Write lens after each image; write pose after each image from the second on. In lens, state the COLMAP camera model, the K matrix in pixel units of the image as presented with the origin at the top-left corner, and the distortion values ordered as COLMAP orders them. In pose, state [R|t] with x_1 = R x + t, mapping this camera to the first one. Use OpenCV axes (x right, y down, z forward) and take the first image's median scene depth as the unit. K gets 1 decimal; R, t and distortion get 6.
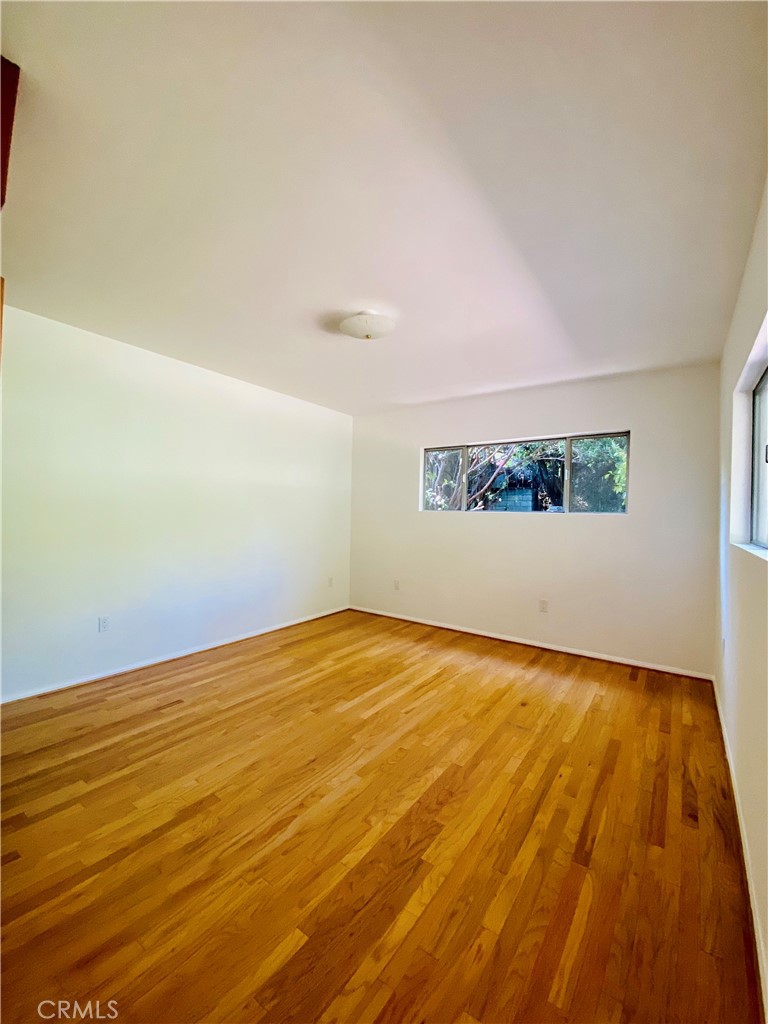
lens RADIAL K [[416.4, 0, 383.6], [0, 416.4, 511.1], [0, 0, 1]] dist [0.003976, -0.010280]
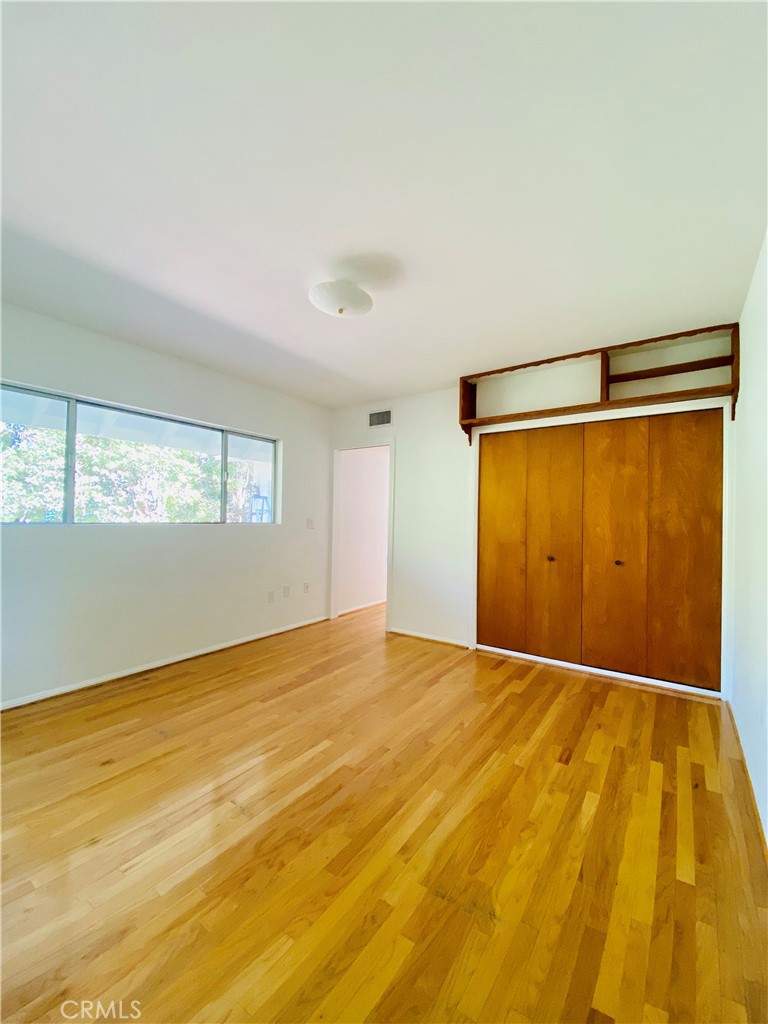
lens RADIAL K [[416.4, 0, 383.4], [0, 416.4, 511.0], [0, 0, 1]] dist [0.003976, -0.010280]
pose [[-0.999157, -0.040198, -0.008288, -0.130857], [-0.040067, 0.999078, -0.015444, 0.015681], [0.008901, -0.015099, -0.999846, 1.795827]]
